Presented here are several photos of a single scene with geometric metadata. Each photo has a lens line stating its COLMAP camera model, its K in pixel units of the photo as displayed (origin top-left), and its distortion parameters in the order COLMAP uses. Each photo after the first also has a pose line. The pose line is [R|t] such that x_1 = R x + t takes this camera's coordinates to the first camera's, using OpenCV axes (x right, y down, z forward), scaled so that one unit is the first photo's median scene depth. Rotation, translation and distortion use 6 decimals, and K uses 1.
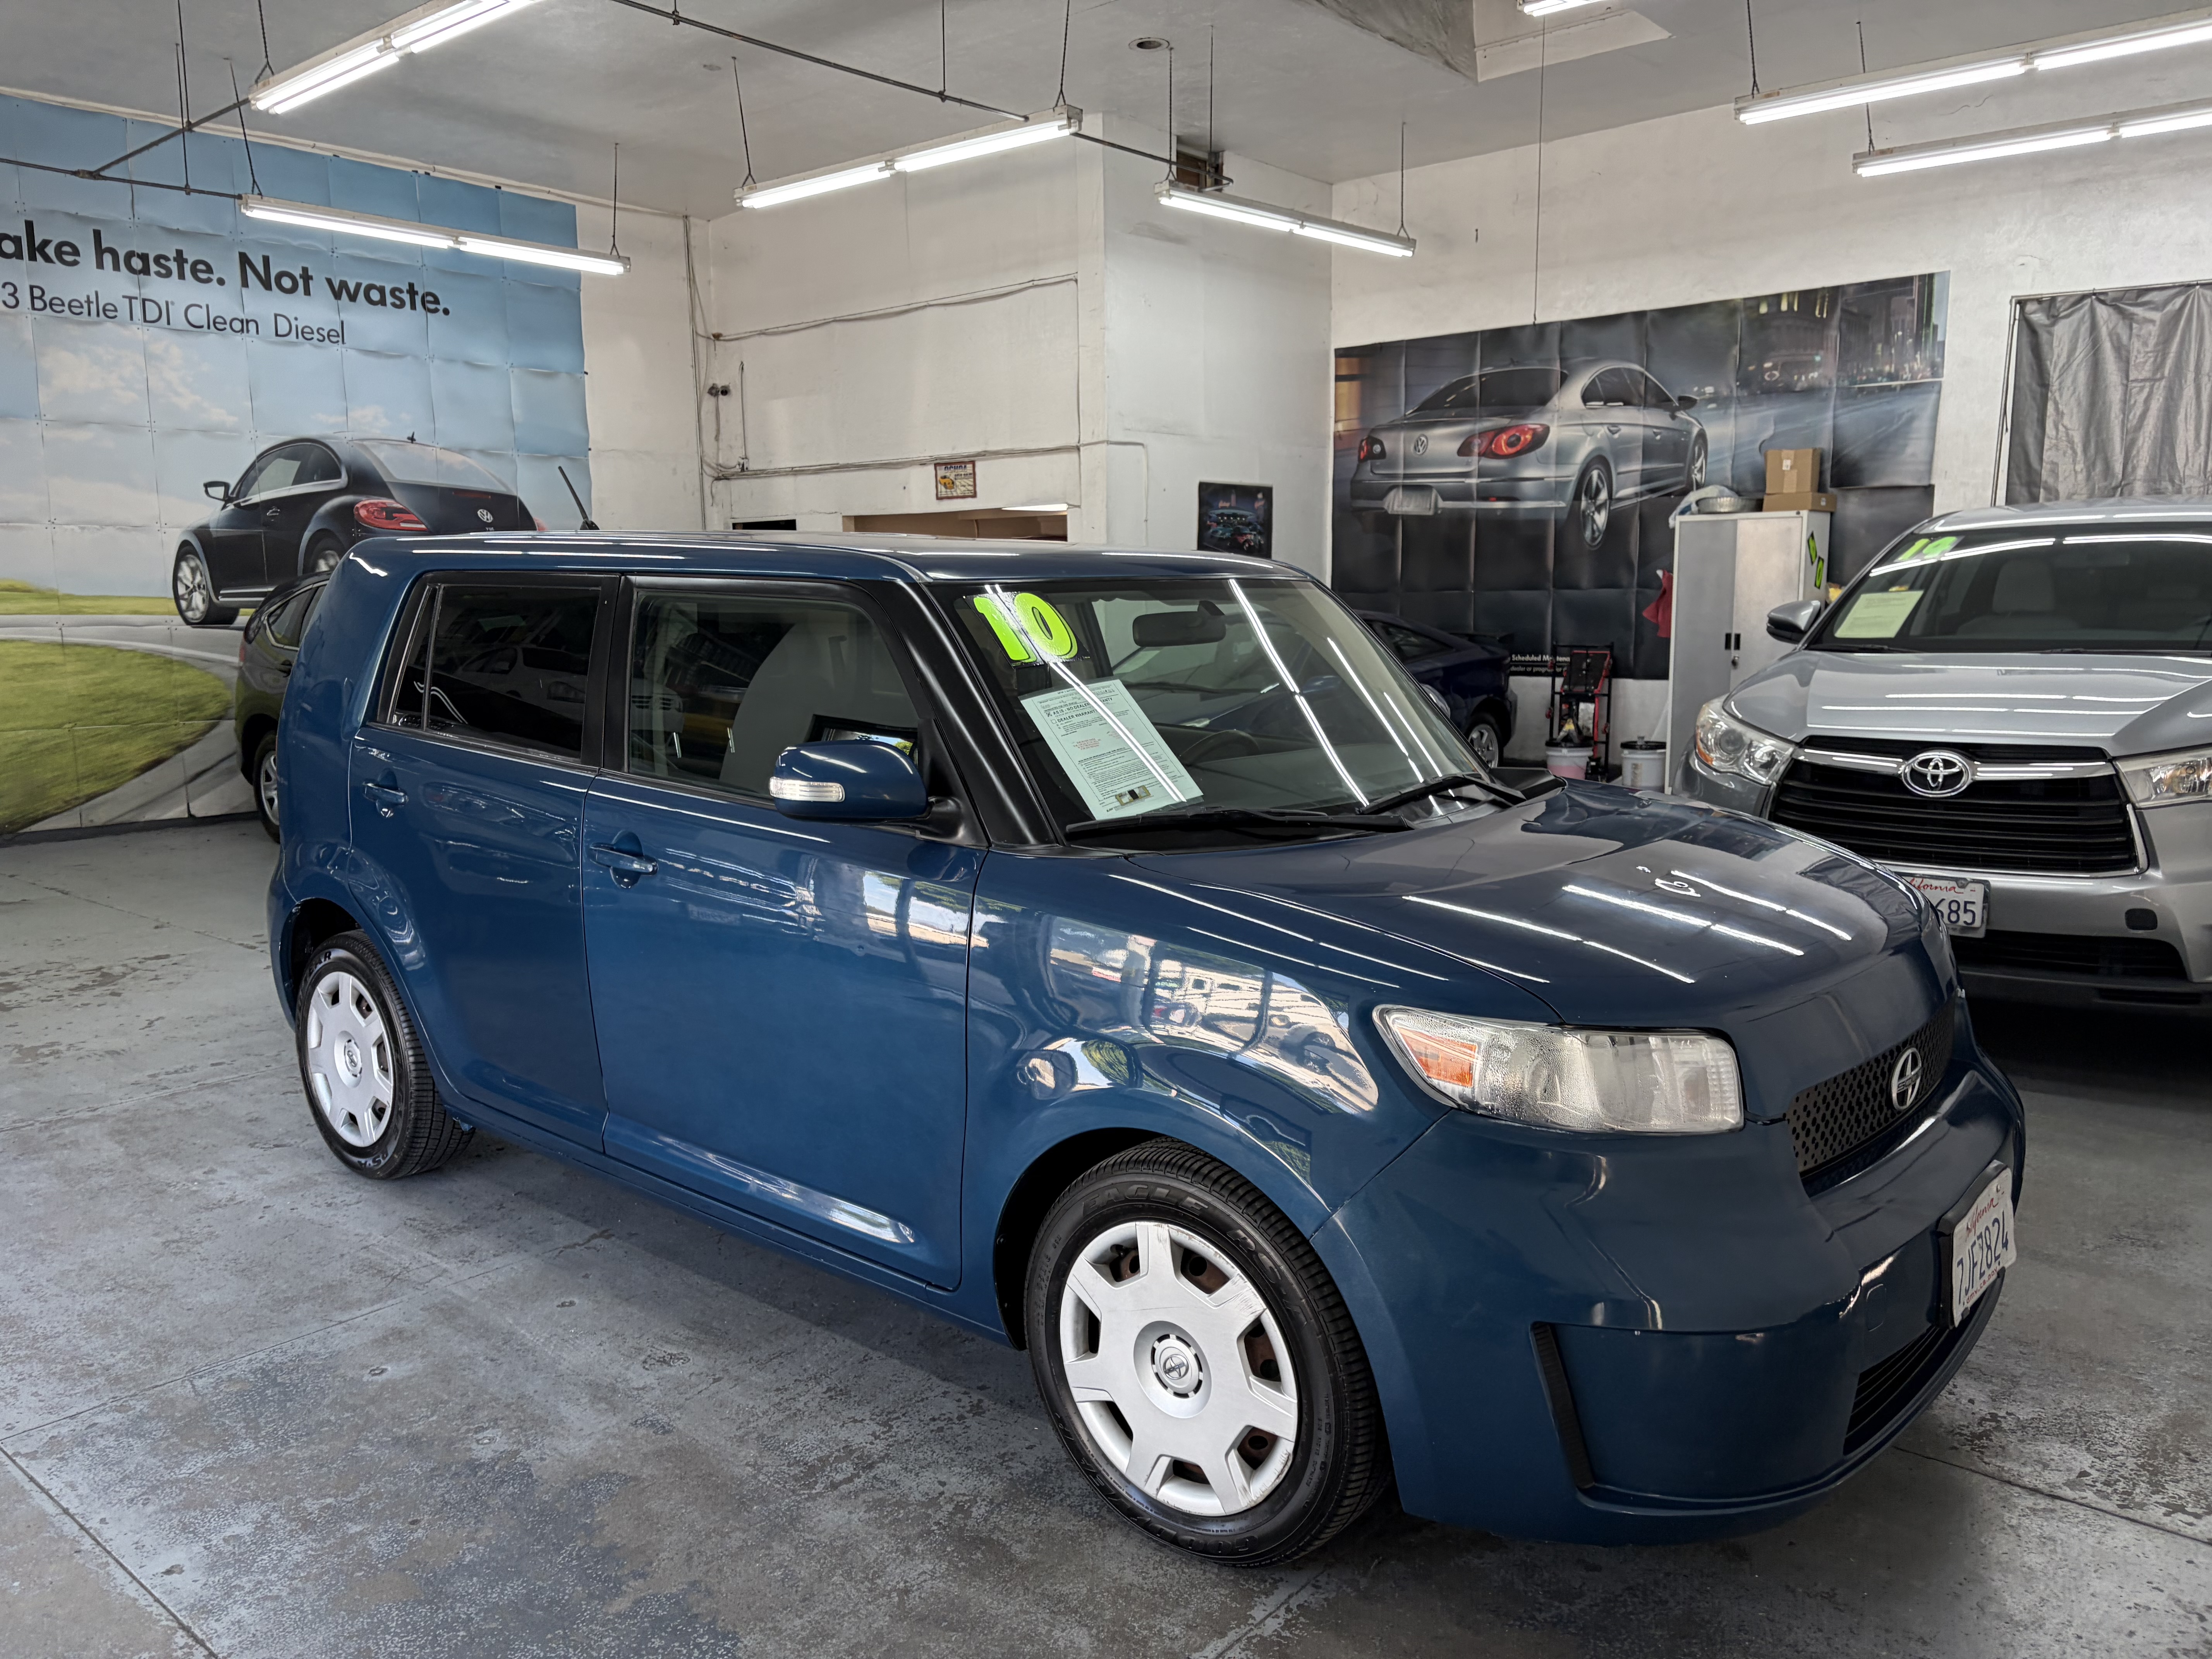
lens RADIAL K [[1680.3, 0, 1070.6], [0, 1680.3, 845.0], [0, 0, 1]] dist [0.038807, -0.034797]
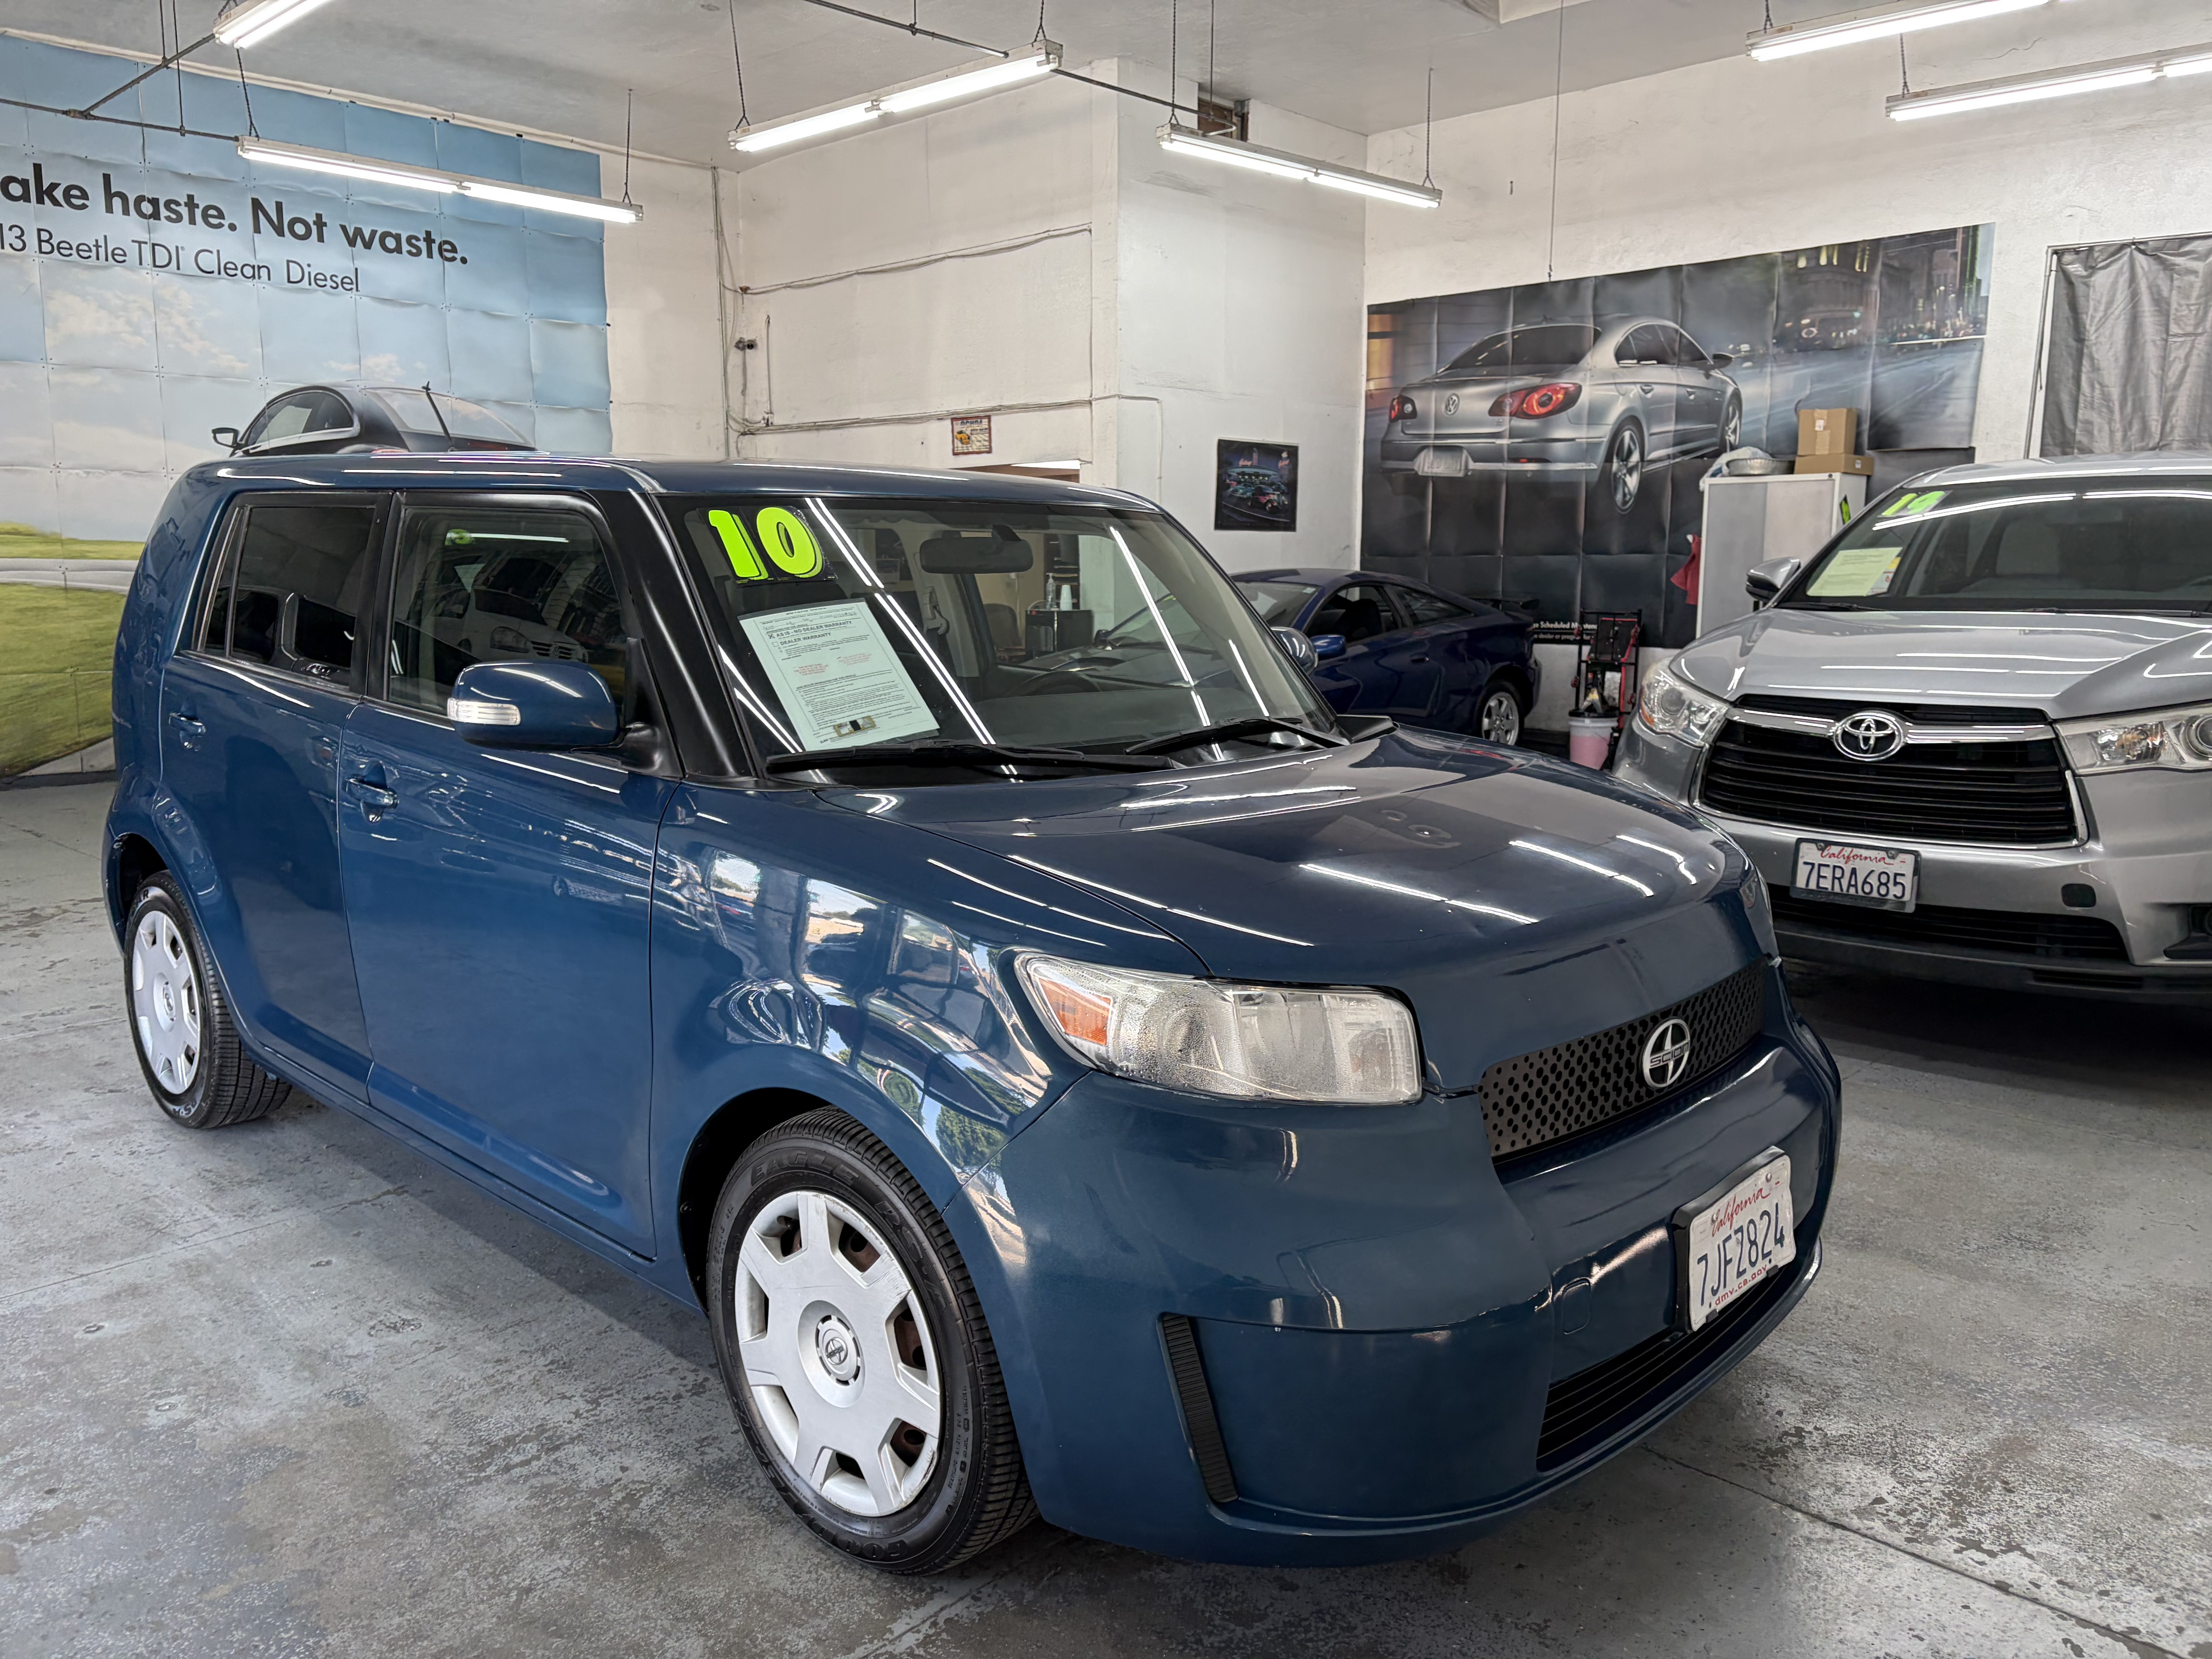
lens RADIAL K [[1680.3, 0, 1105.4], [0, 1680.3, 824.1], [0, 0, 1]] dist [0.038807, -0.034797]
pose [[0.999034, 0.019036, -0.039614, 0.130984], [-0.018906, 0.999815, 0.003645, 0.011241], [0.039676, -0.002893, 0.999208, 0.055297]]
